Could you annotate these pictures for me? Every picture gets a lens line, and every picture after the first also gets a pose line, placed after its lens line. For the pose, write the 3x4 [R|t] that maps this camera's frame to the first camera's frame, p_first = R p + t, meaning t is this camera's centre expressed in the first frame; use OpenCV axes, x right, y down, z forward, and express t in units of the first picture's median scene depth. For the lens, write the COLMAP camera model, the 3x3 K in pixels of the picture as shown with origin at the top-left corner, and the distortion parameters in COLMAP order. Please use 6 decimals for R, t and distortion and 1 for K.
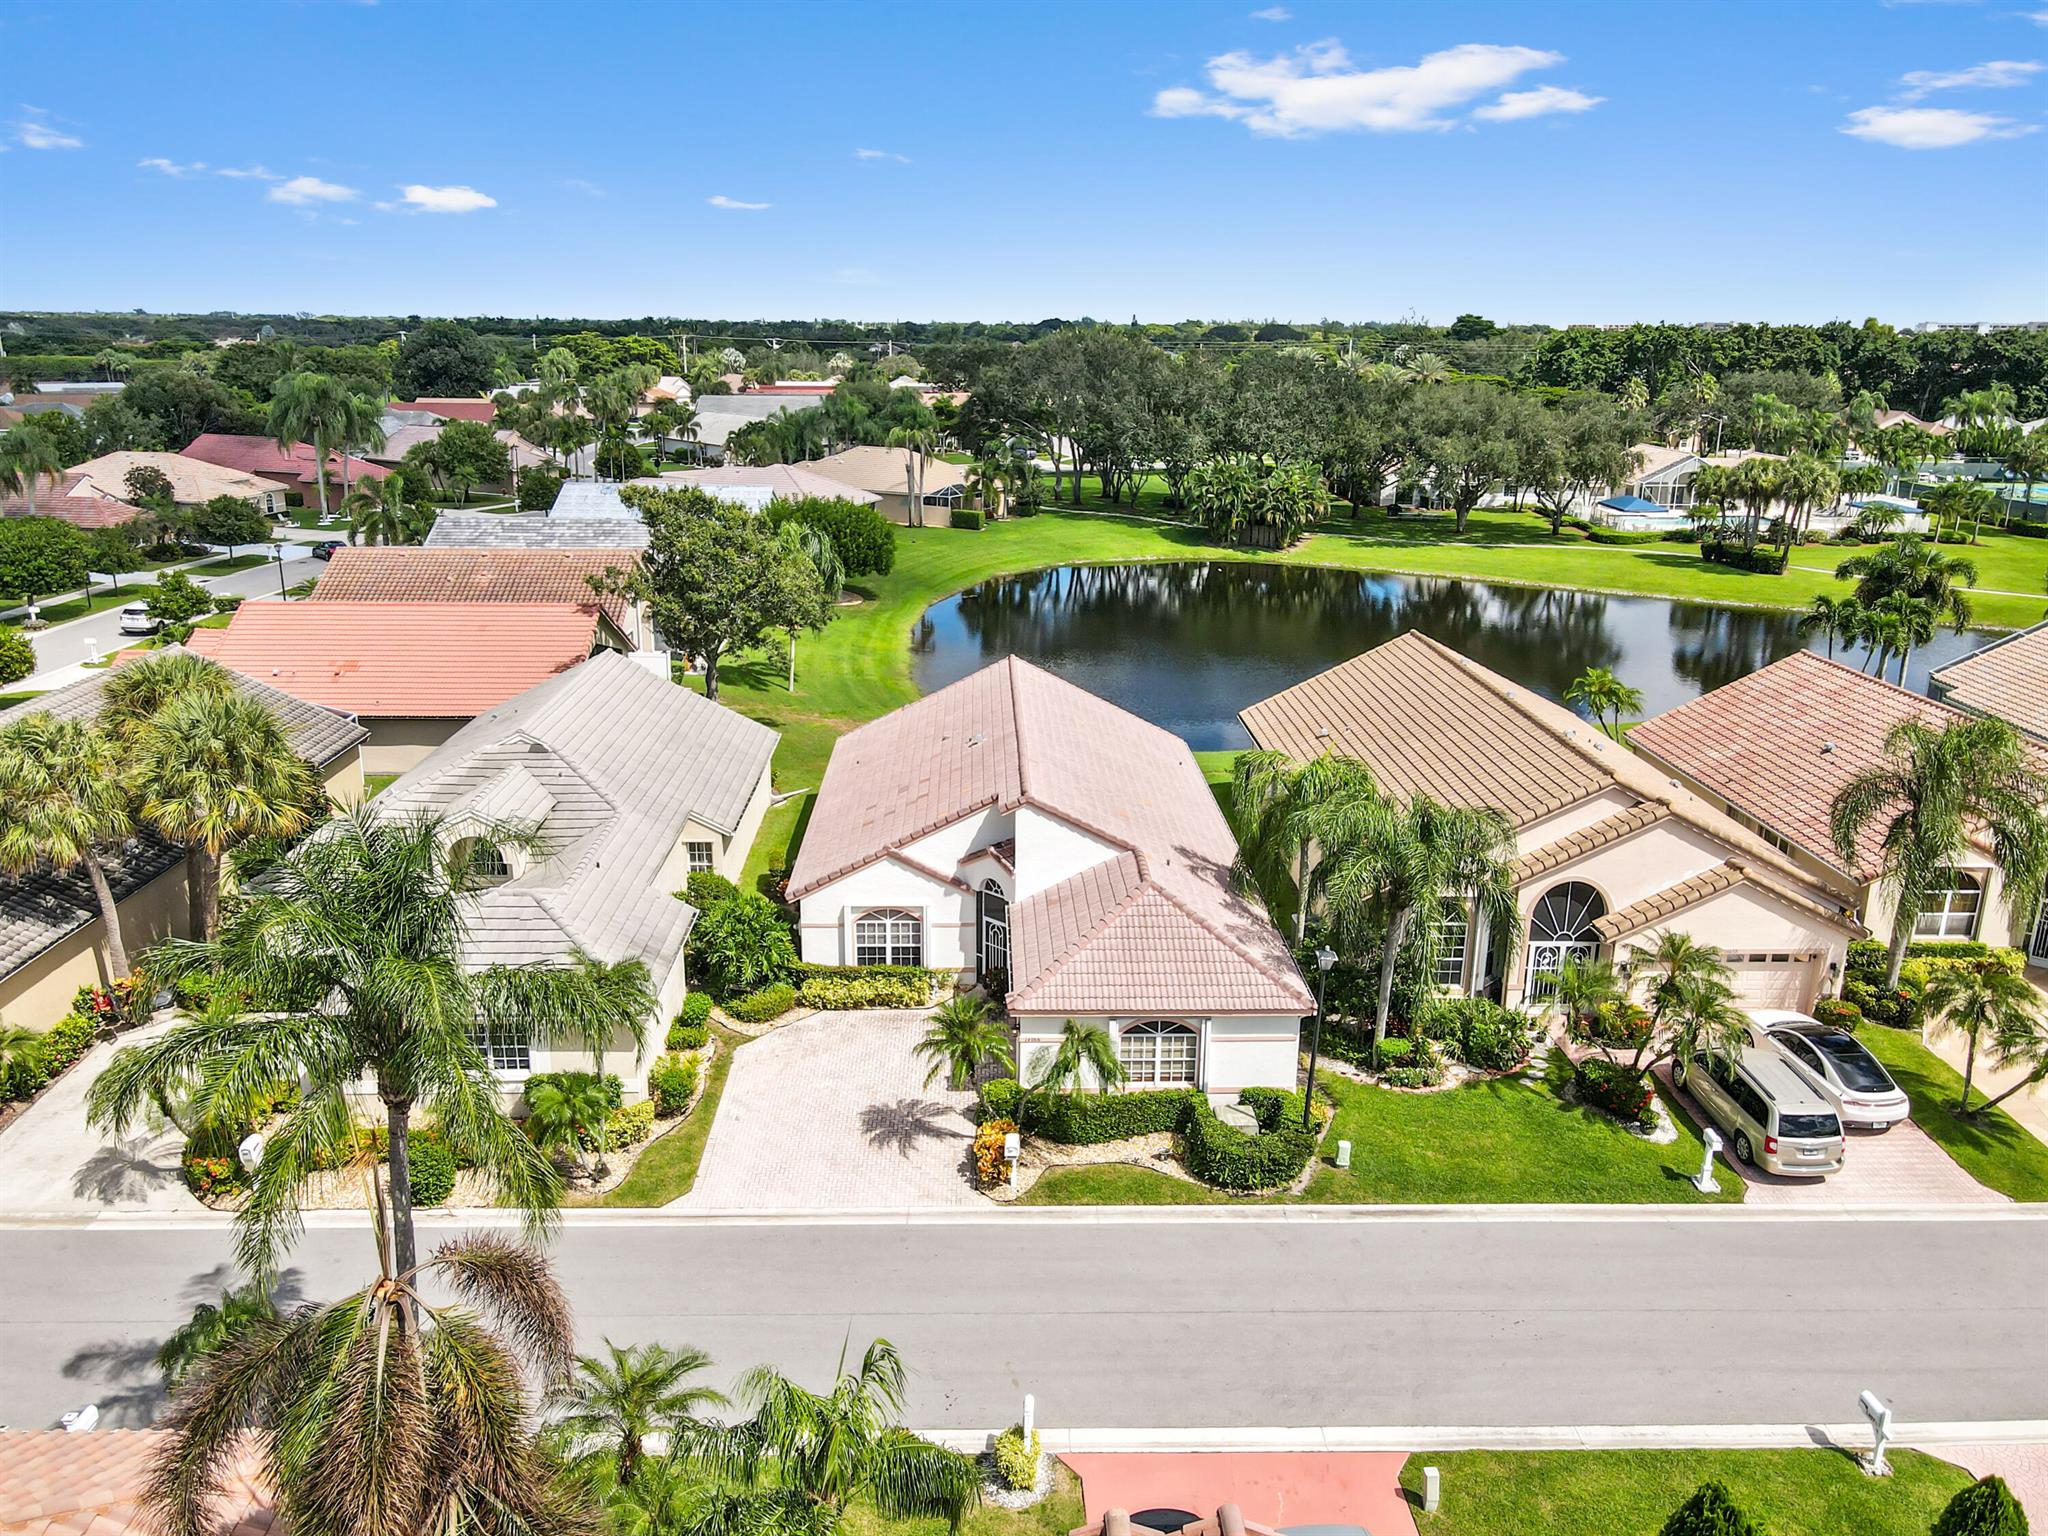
lens RADIAL K [[1492.1, 0, 1023.2], [0, 1492.1, 775.7], [0, 0, 1]] dist [-0.007919, 0.015380]
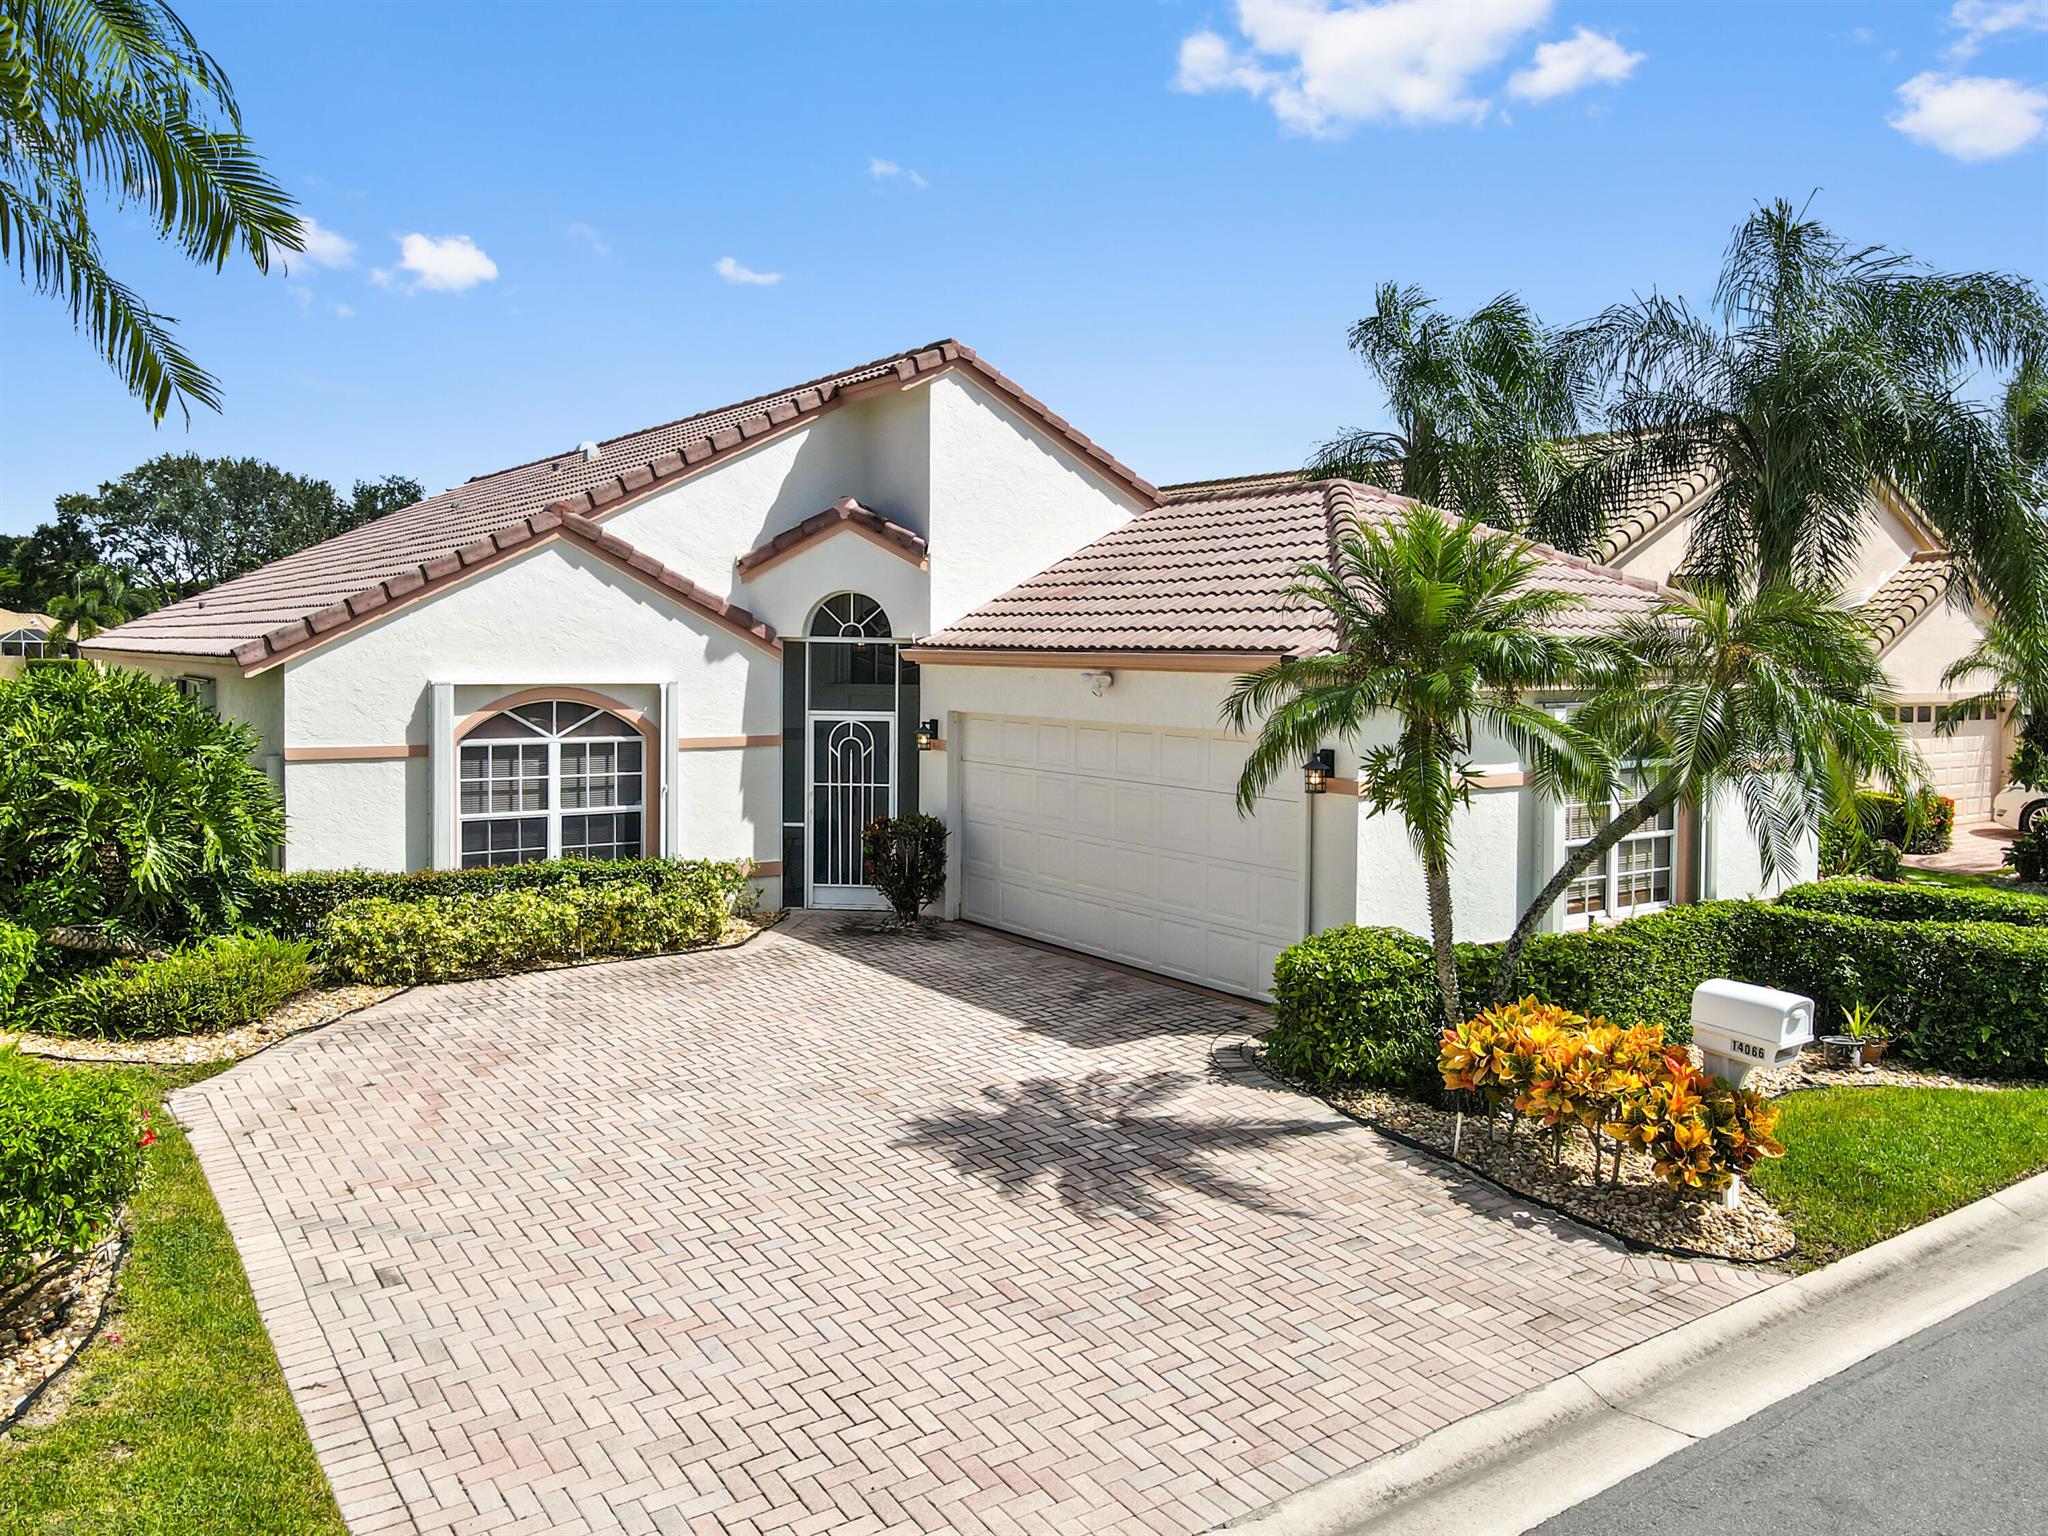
lens RADIAL K [[1492.1, 0, 1016.2], [0, 1492.1, 749.4], [0, 0, 1]] dist [-0.007919, 0.015380]
pose [[0.831694, -0.036084, 0.554061, -0.196650], [0.150814, 0.975051, -0.162883, 0.175526], [-0.534360, 0.219029, 0.816385, 0.661775]]
